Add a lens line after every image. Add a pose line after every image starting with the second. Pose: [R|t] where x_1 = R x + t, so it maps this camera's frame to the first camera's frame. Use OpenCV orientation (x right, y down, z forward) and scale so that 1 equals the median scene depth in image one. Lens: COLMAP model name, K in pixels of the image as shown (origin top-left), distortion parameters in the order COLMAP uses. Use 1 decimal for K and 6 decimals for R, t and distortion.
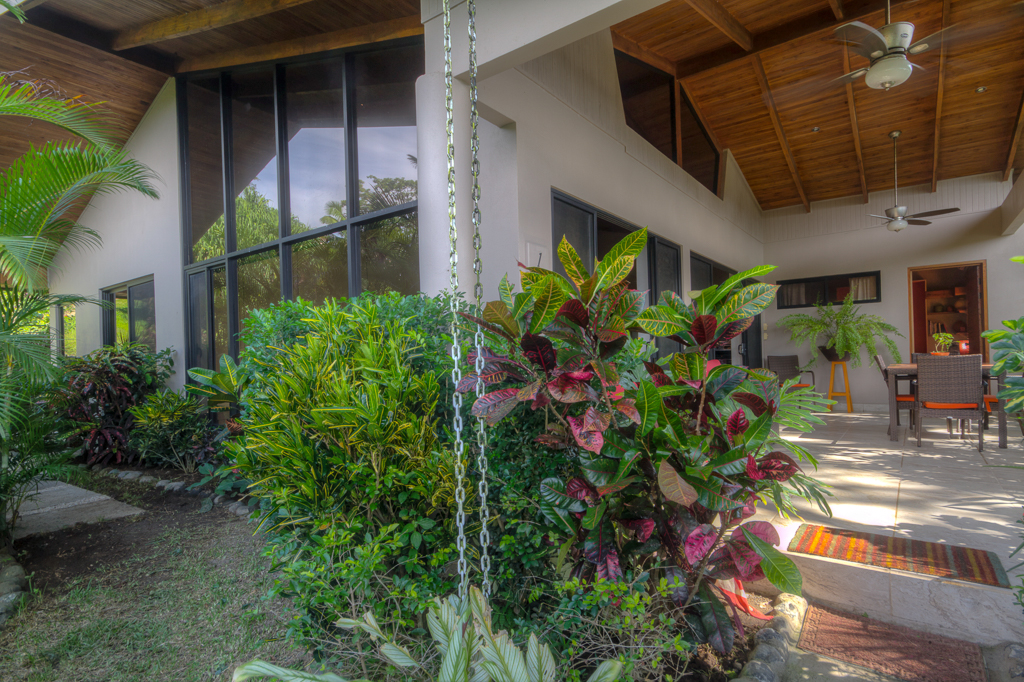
lens RADIAL K [[533.4, 0, 511.5], [0, 533.4, 360.2], [0, 0, 1]] dist [0.033087, -0.012781]
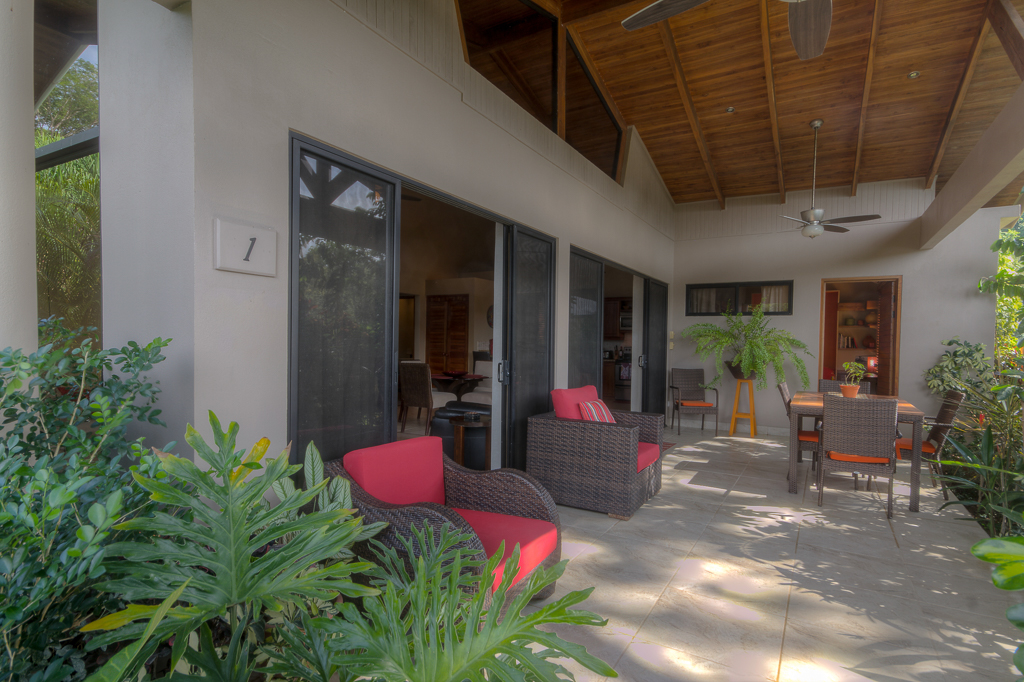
lens RADIAL K [[533.2, 0, 513.4], [0, 533.2, 357.5], [0, 0, 1]] dist [0.019584, 0.000336]
pose [[0.992721, 0.038720, 0.114043, 0.137732], [-0.042146, 0.998725, 0.027778, -0.047369], [-0.112822, -0.032383, 0.993087, 0.181847]]
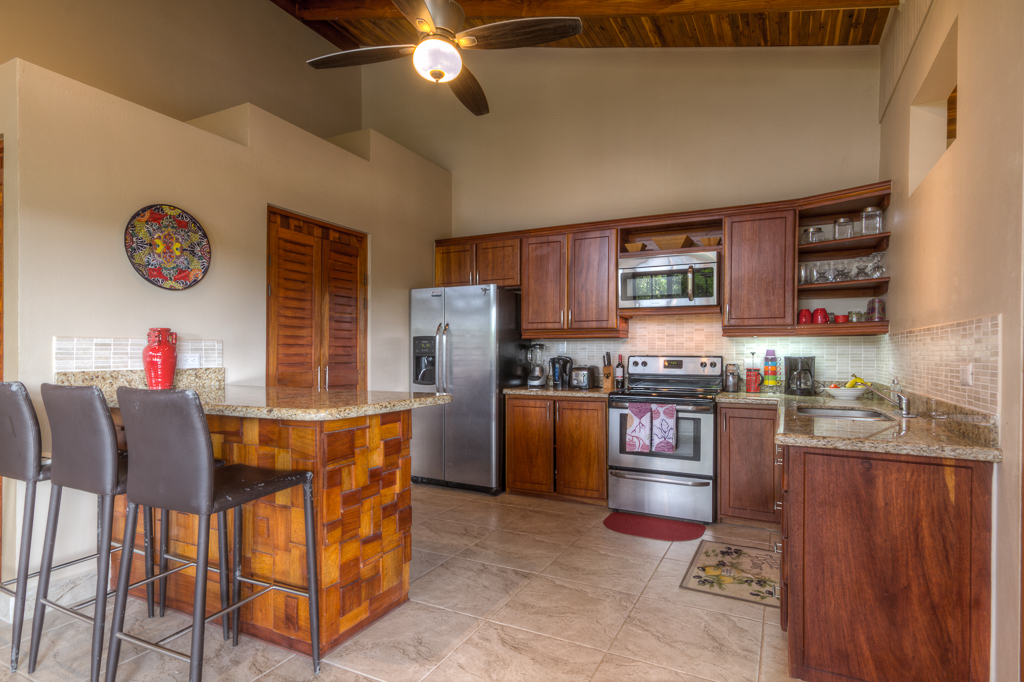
lens RADIAL K [[529.3, 0, 524.5], [0, 529.3, 356.1], [0, 0, 1]] dist [0.019712, 0.000384]
pose [[0.981033, 0.031828, 0.191208, 0.428686], [-0.032624, 0.999467, 0.001017, -0.045165], [-0.191074, -0.007235, 0.981549, 1.197397]]
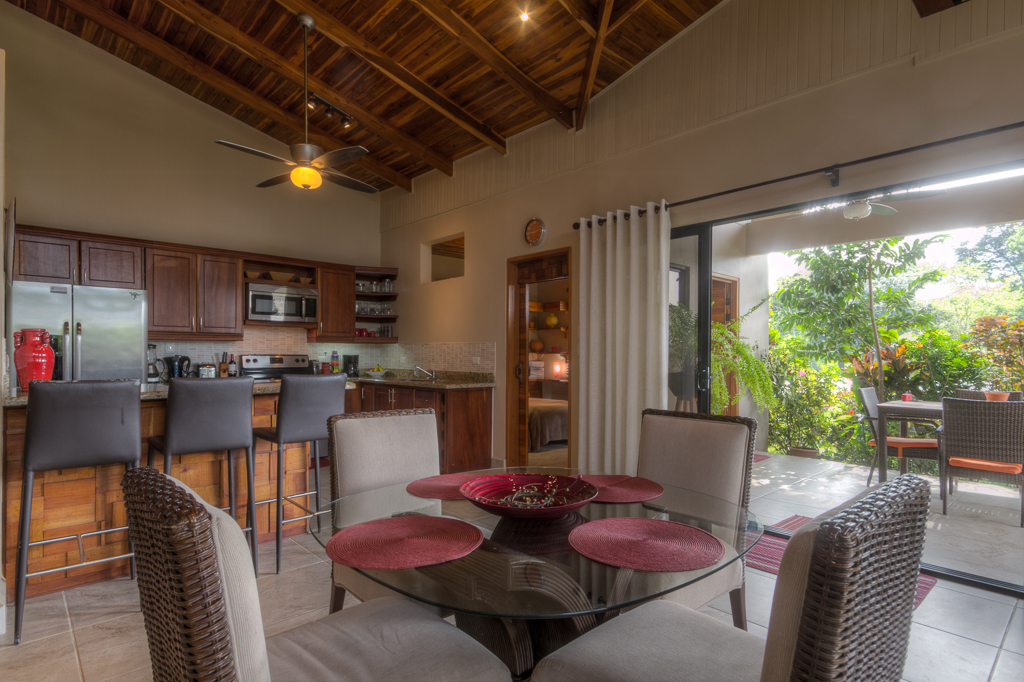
lens RADIAL K [[533.2, 0, 513.4], [0, 533.2, 357.5], [0, 0, 1]] dist [0.019584, 0.000336]
pose [[0.180515, 0.023687, 0.983287, -0.060844], [-0.010381, 0.999700, -0.022177, -0.031153], [-0.983518, -0.006204, 0.180706, 1.221752]]
